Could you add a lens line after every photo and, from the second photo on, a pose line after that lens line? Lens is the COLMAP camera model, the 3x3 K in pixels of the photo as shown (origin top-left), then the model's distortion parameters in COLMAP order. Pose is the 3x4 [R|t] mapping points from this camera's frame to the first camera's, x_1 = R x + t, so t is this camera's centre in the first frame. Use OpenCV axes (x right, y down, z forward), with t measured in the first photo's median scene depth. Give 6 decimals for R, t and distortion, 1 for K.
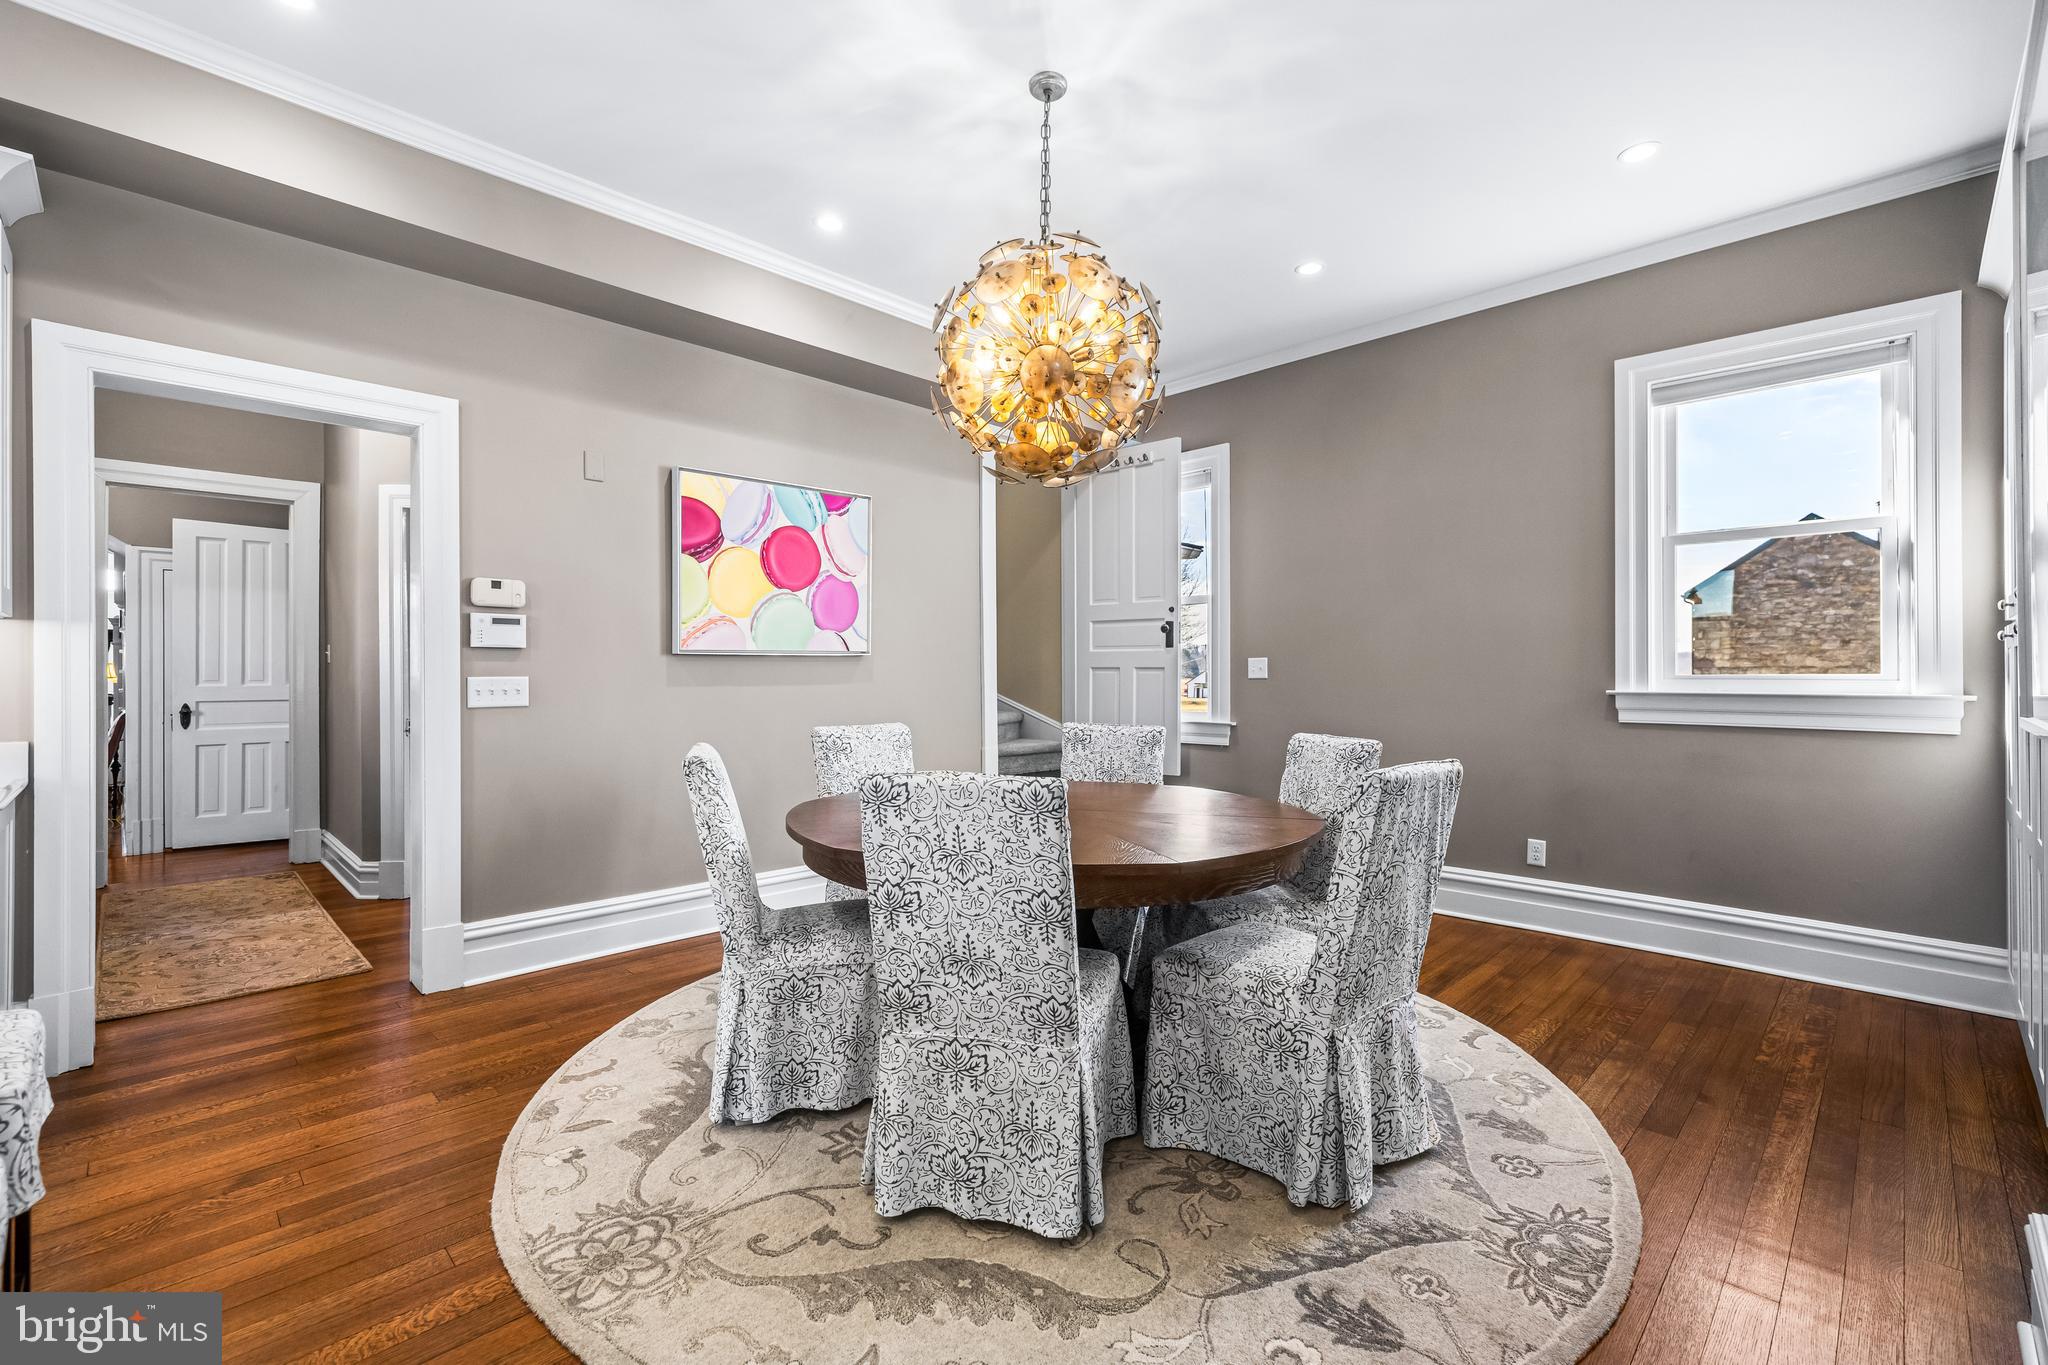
lens RADIAL K [[887.9, 0, 1019.9], [0, 887.9, 673.3], [0, 0, 1]] dist [0.003918, -0.000185]
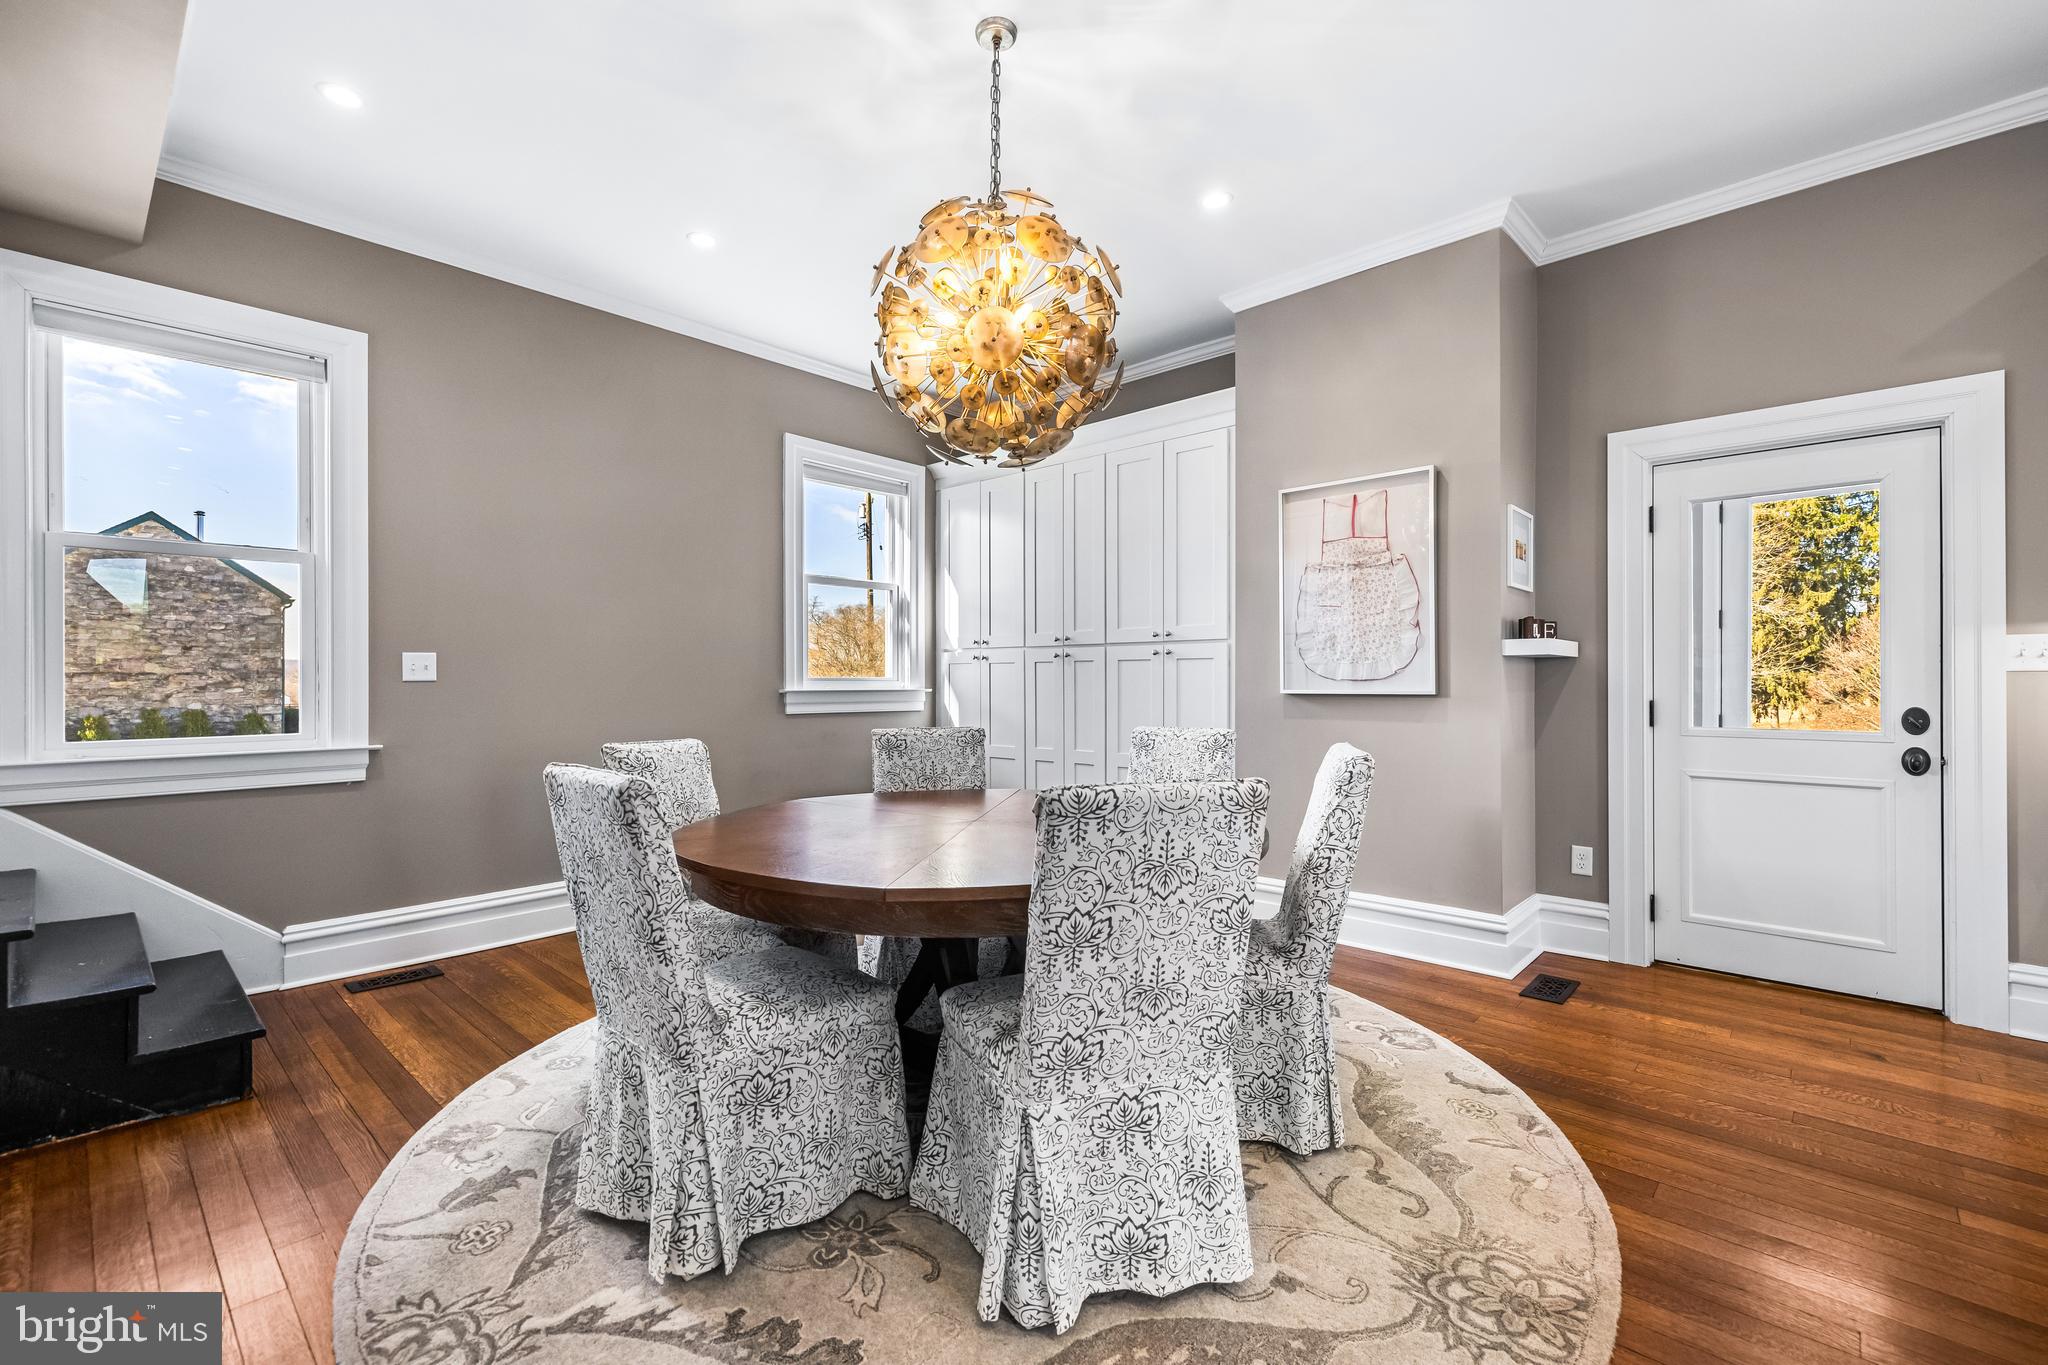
lens RADIAL K [[888.8, 0, 1021.1], [0, 888.8, 678.5], [0, 0, 1]] dist [0.000962, 0.000255]
pose [[-0.038239, 0.003134, 0.999264, -0.721262], [-0.000152, 0.999995, -0.003142, 0.008993], [-0.999269, -0.000272, -0.038239, 0.818348]]
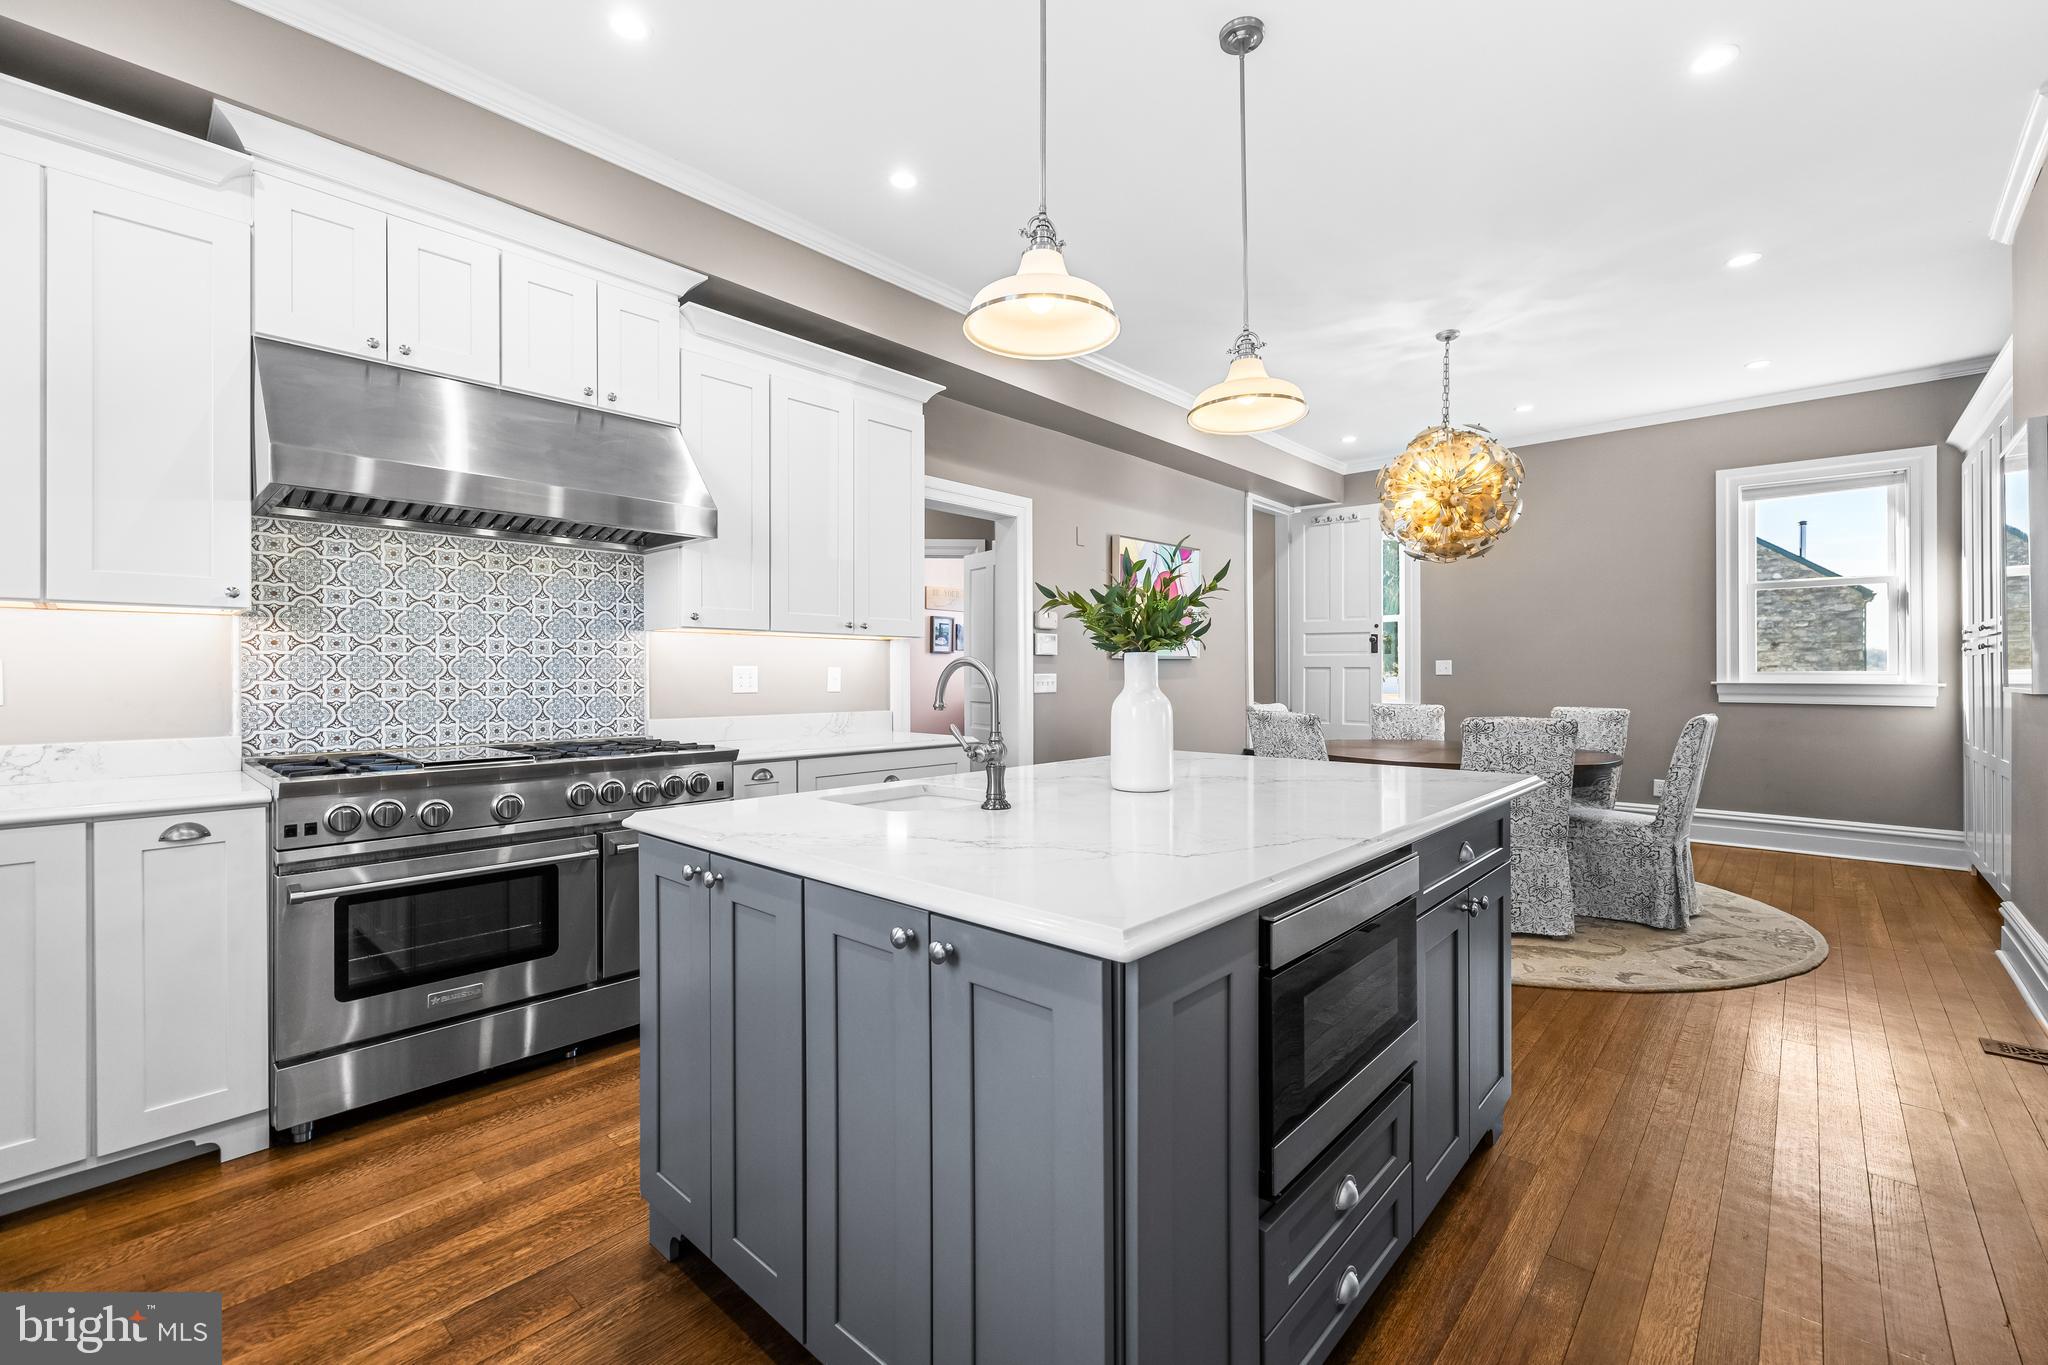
lens RADIAL K [[866.3, 0, 1020.7], [0, 866.3, 673.5], [0, 0, 1]] dist [0.002070, 0.000458]
pose [[0.998907, -0.001343, 0.046727, -0.719311], [0.001328, 0.999999, 0.000353, 0.003210], [-0.046727, -0.000291, 0.998908, -0.537345]]
